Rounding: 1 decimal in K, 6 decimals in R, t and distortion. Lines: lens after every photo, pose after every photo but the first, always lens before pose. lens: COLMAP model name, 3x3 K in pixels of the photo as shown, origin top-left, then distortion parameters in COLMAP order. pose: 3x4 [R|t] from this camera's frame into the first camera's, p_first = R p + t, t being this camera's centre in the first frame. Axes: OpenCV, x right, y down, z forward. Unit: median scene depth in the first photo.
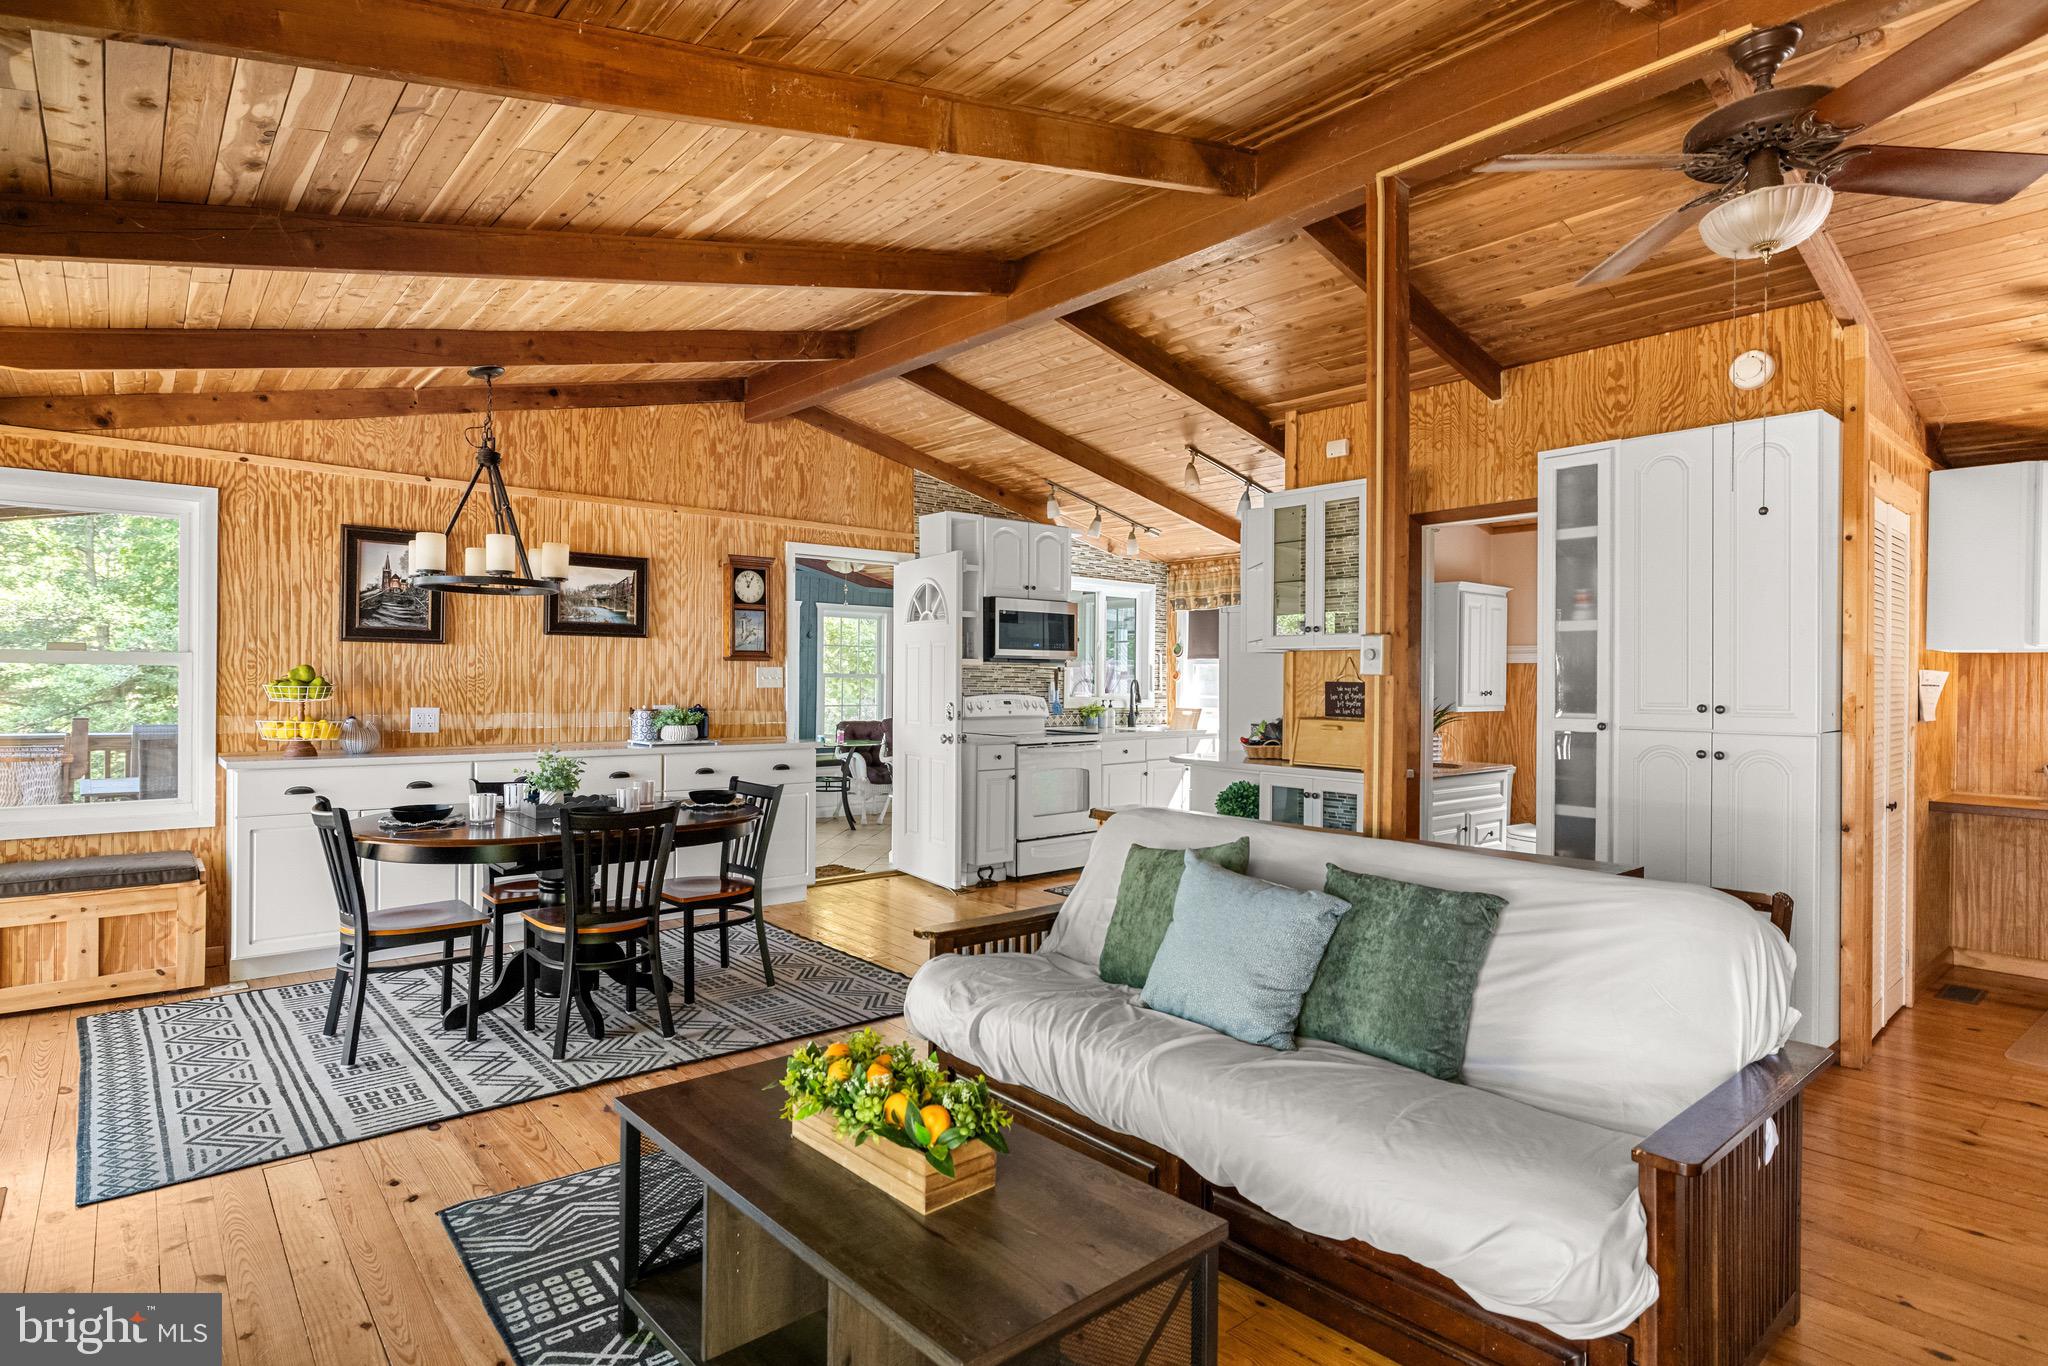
lens RADIAL K [[1057.1, 0, 1020.8], [0, 1057.1, 686.1], [0, 0, 1]] dist [0.001523, 0.000471]
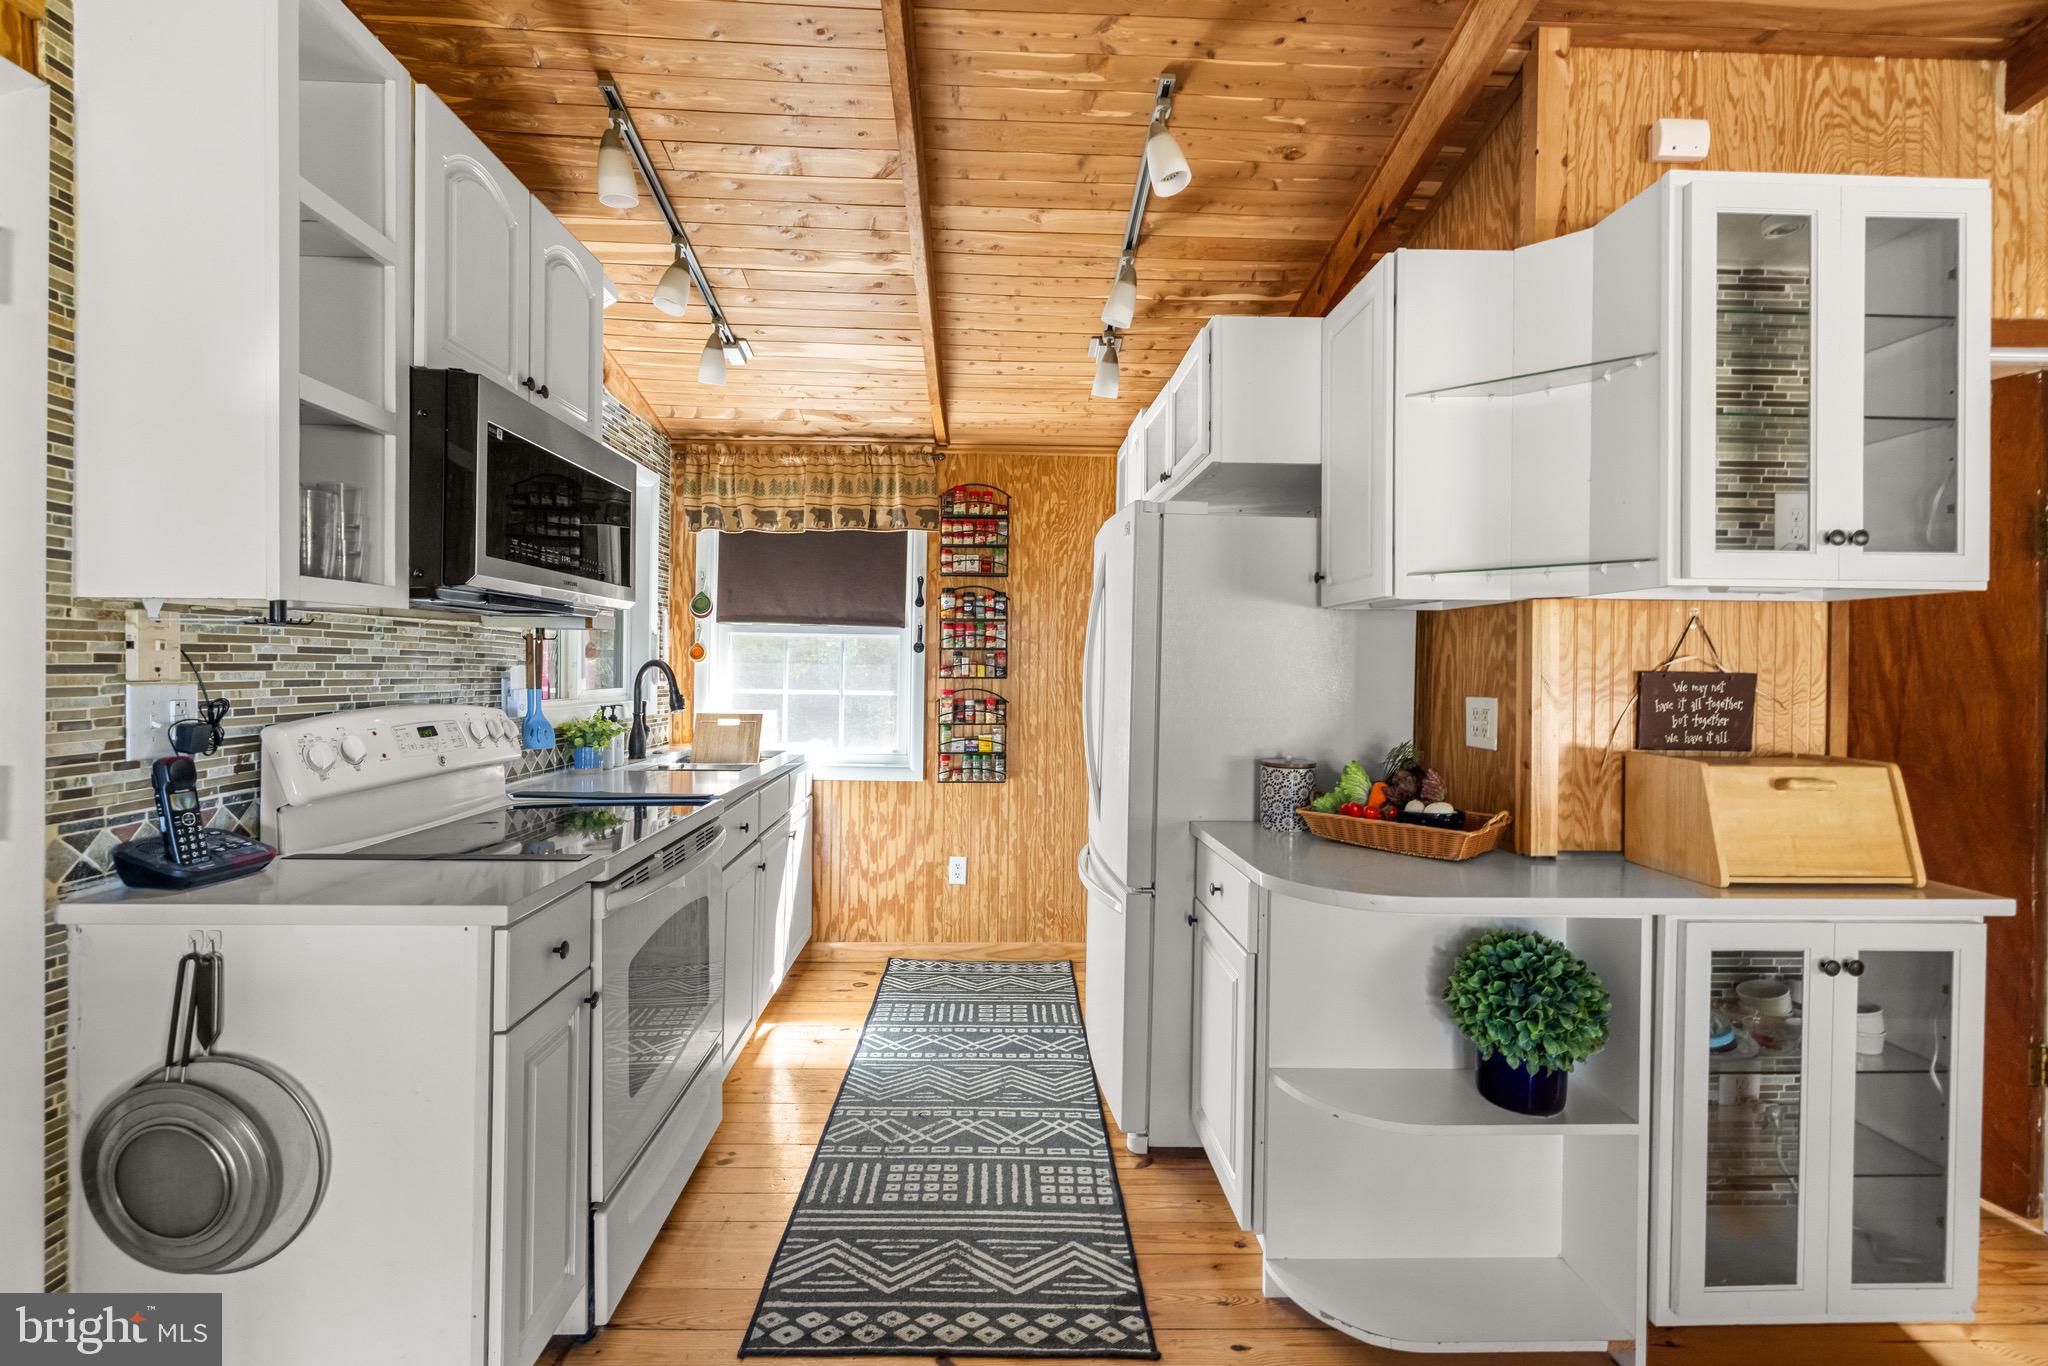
lens RADIAL K [[868.7, 0, 1007.5], [0, 868.7, 664.9], [0, 0, 1]] dist [-0.000719, -0.000105]
pose [[0.627585, -0.002117, 0.778546, -0.155177], [0.000423, 0.999997, 0.002378, -0.007775], [-0.778548, -0.001163, 0.627584, 0.983663]]
